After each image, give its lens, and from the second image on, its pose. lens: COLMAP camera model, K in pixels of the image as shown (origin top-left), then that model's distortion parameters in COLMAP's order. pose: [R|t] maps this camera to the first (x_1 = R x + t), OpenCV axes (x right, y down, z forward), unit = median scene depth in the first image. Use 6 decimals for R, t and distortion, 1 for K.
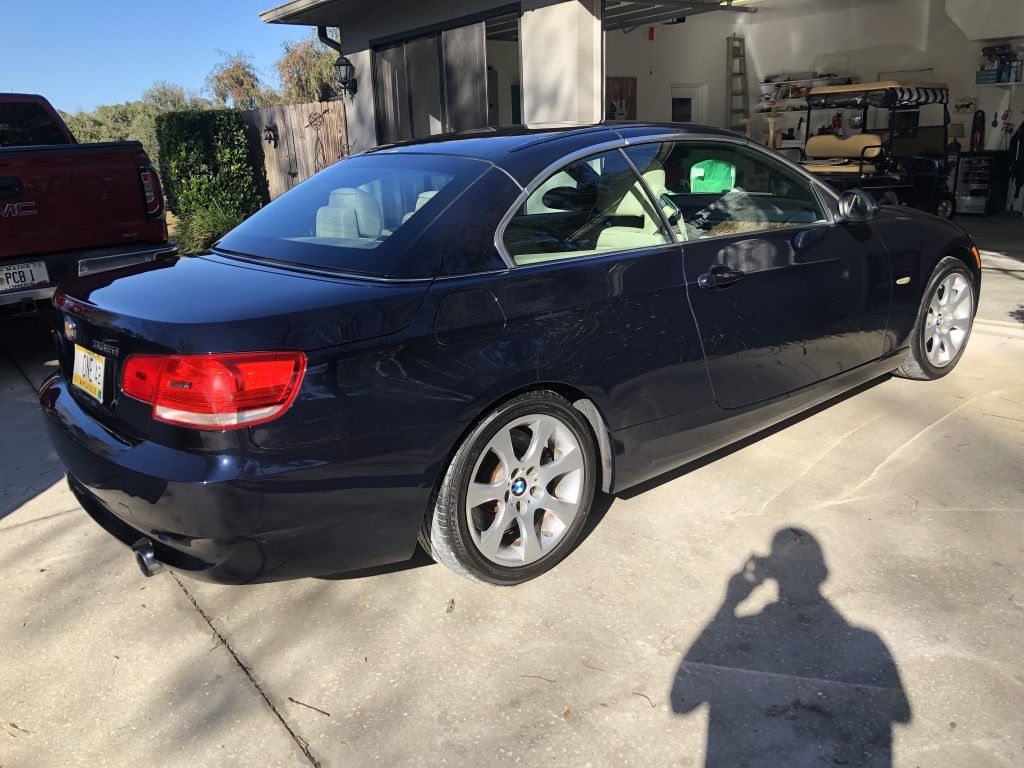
lens RADIAL K [[835.6, 0, 509.5], [0, 835.6, 385.9], [0, 0, 1]] dist [0.021138, -0.004233]
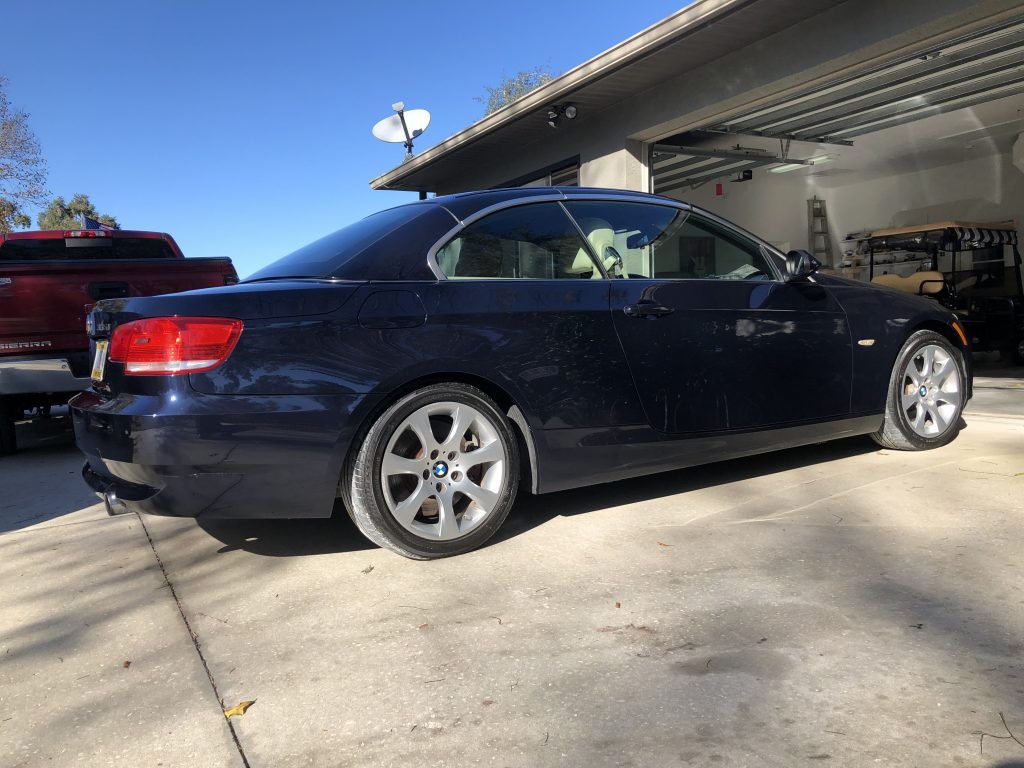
lens RADIAL K [[833.4, 0, 511.7], [0, 833.4, 385.4], [0, 0, 1]] dist [0.022225, -0.007345]
pose [[0.989193, 0.011481, -0.146167, 0.261331], [-0.041667, 0.977837, -0.205178, 0.229421], [0.140572, 0.209051, 0.967748, -0.094228]]
